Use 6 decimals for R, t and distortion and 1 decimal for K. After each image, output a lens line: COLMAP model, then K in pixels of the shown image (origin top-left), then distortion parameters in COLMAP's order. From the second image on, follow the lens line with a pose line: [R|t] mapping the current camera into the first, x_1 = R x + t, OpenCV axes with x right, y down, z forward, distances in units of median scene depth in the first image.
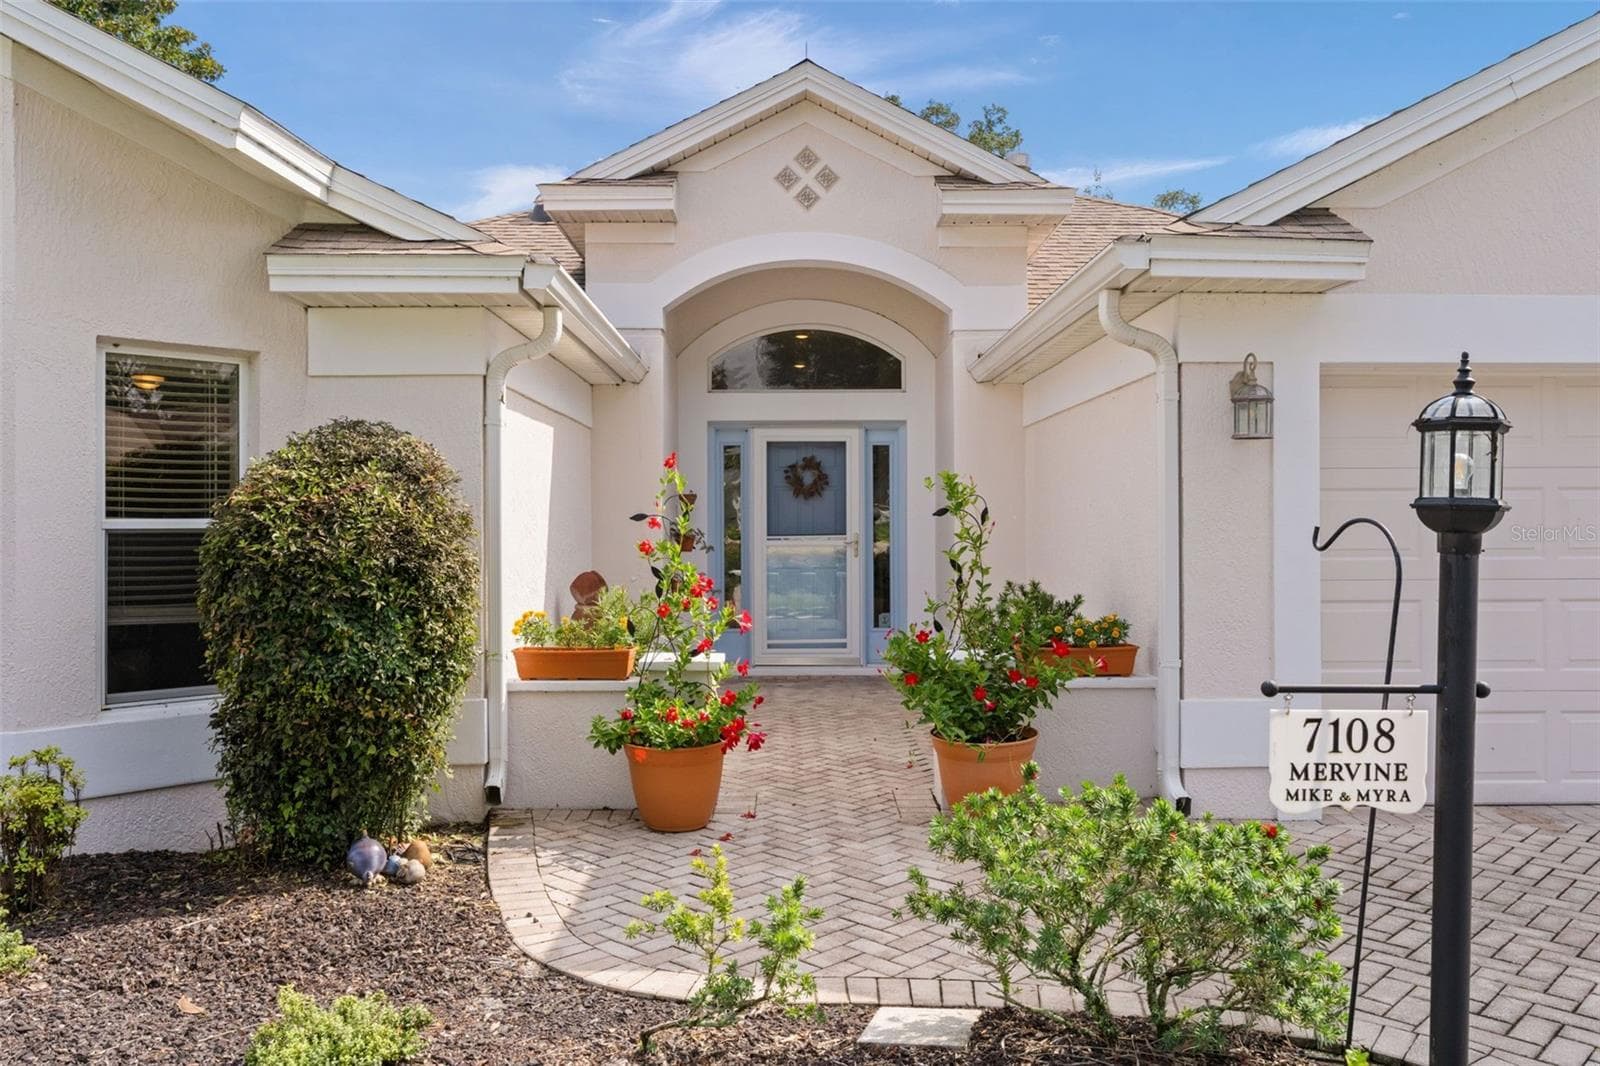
lens RADIAL K [[1276.5, 0, 800.0], [0, 1276.5, 533.0], [0, 0, 1]] dist [-0.003234, -0.000650]
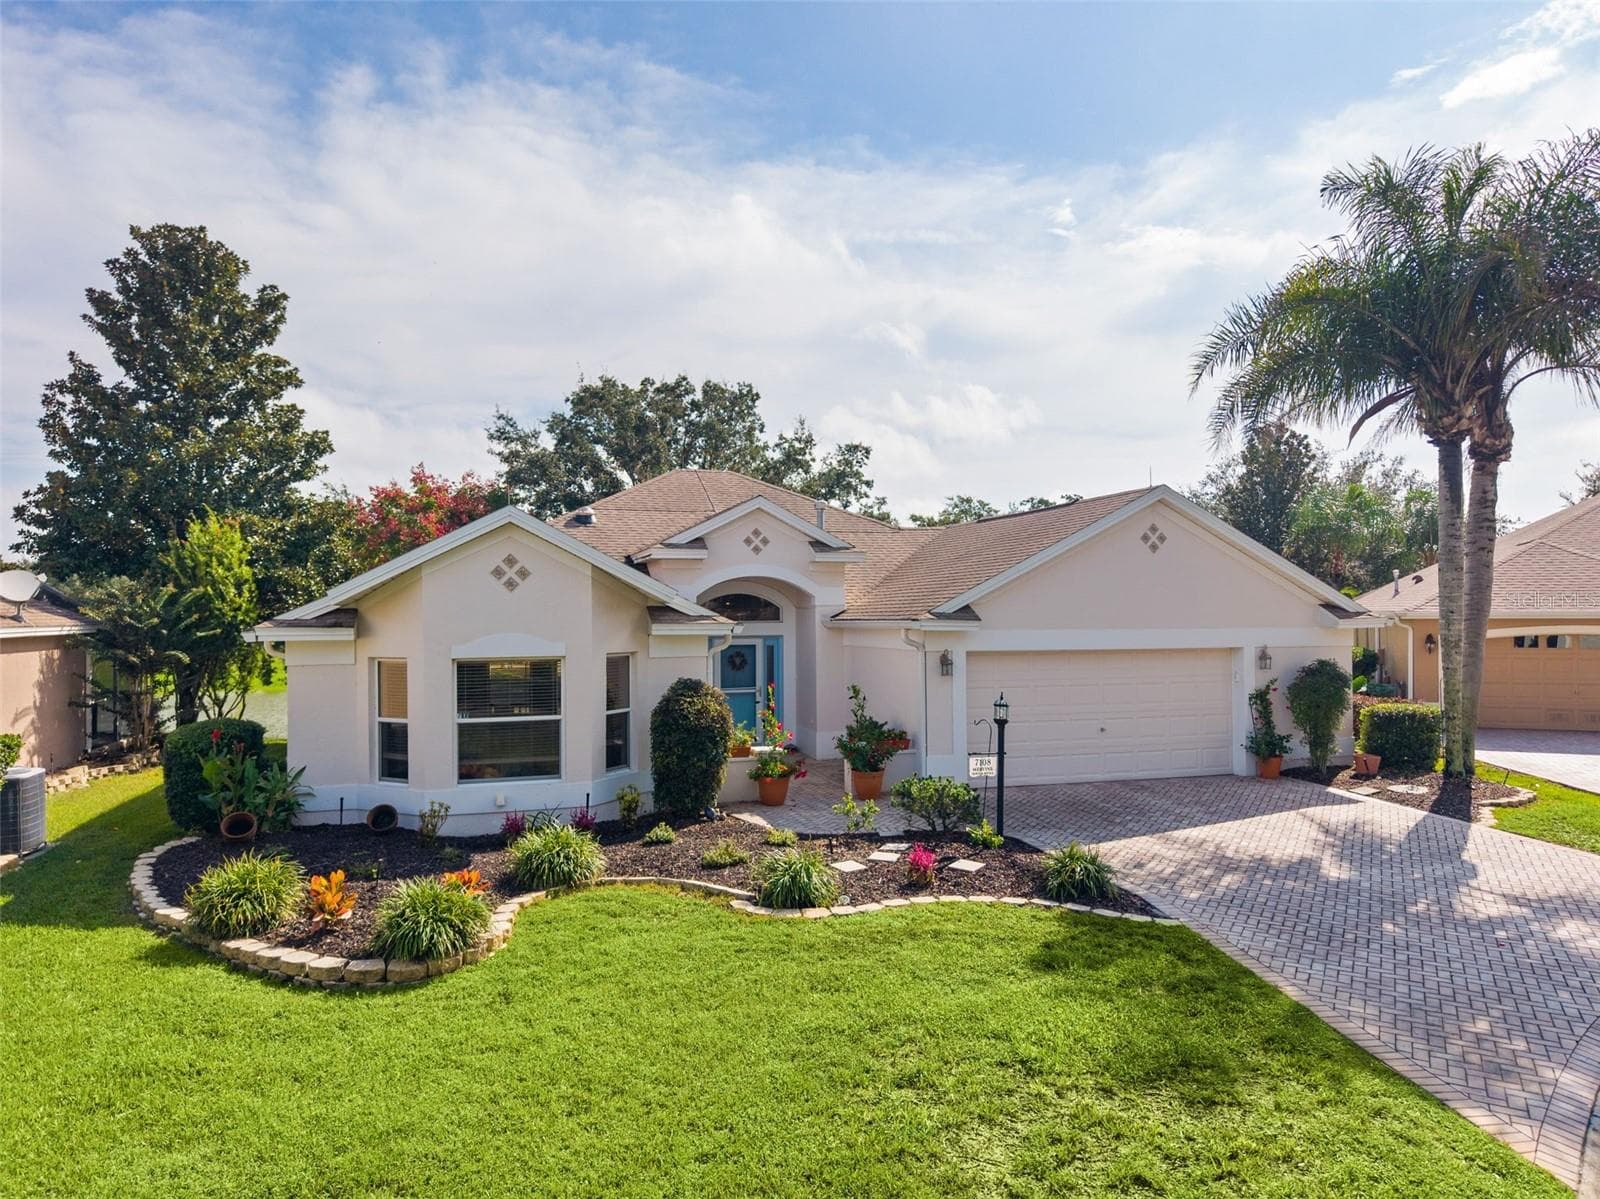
lens RADIAL K [[1087.4, 0, 799.2], [0, 1087.4, 604.6], [0, 0, 1]] dist [0.021187, -0.023617]
pose [[0.962585, -0.000955, 0.270977, -0.720442], [0.004534, 0.999911, -0.012582, -0.209891], [-0.270940, 0.013340, 0.962504, -1.488076]]
